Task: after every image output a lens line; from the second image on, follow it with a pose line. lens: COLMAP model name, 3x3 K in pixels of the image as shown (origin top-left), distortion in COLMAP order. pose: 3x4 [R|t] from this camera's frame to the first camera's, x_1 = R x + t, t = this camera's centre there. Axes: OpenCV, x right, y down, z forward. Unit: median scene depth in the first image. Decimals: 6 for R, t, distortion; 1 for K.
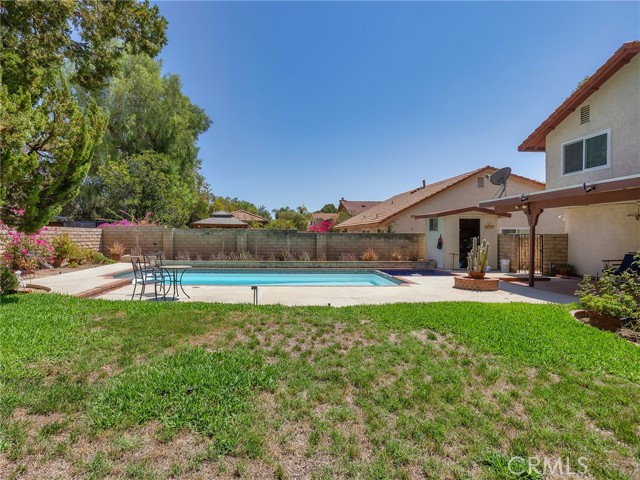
lens RADIAL K [[340.6, 0, 293.8], [0, 340.6, 229.9], [0, 0, 1]] dist [-0.002068, 0.000658]
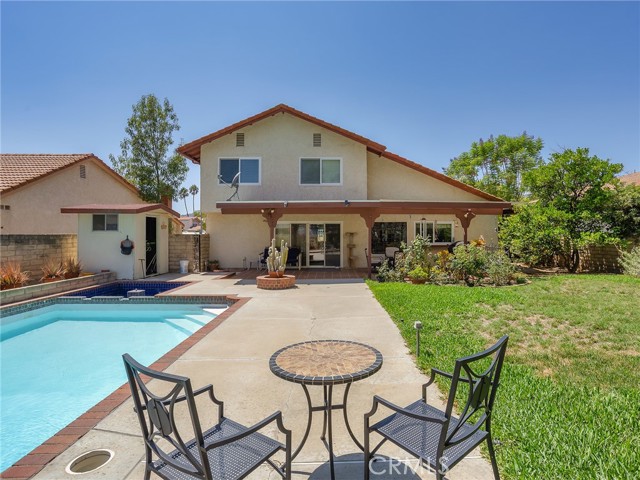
lens RADIAL K [[340.5, 0, 320.0], [0, 340.5, 240.0], [0, 0, 1]] dist [-0.000705, 0.000101]
pose [[0.055835, -0.017115, 0.998293, -0.320464], [-0.008431, 0.999809, 0.017612, 0.005682], [-0.998404, -0.009400, 0.055680, 0.522432]]
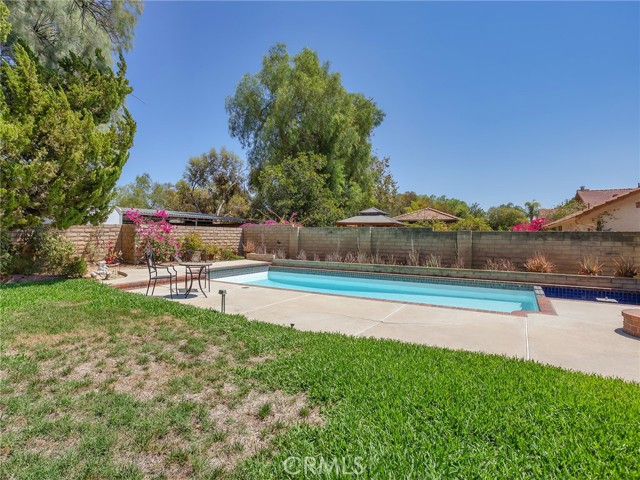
lens RADIAL K [[350.5, 0, 306.4], [0, 350.5, 231.5], [0, 0, 1]] dist [0.016359, 0.000630]
pose [[0.845327, -0.003094, -0.534240, 0.227793], [0.002831, 0.999995, -0.001311, 0.010737], [0.534242, -0.000405, 0.845332, 0.175473]]
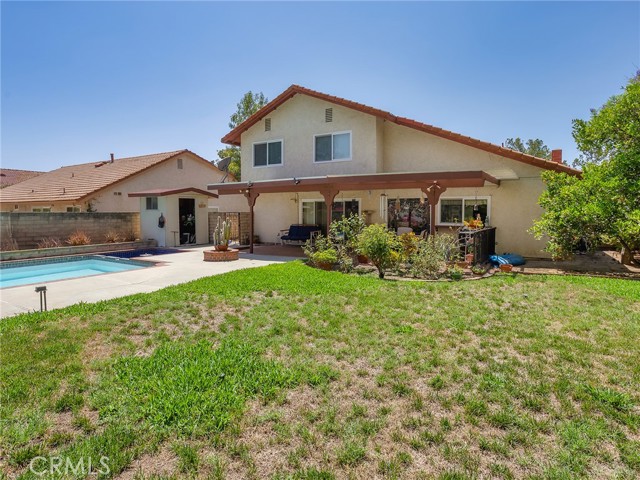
lens RADIAL K [[347.3, 0, 319.2], [0, 347.3, 232.3], [0, 0, 1]] dist [-0.021776, 0.000530]
pose [[0.547434, -0.054855, 0.835049, -0.178081], [-0.005203, 0.997607, 0.068944, -0.003699], [-0.836833, -0.042087, 0.545839, 0.041914]]
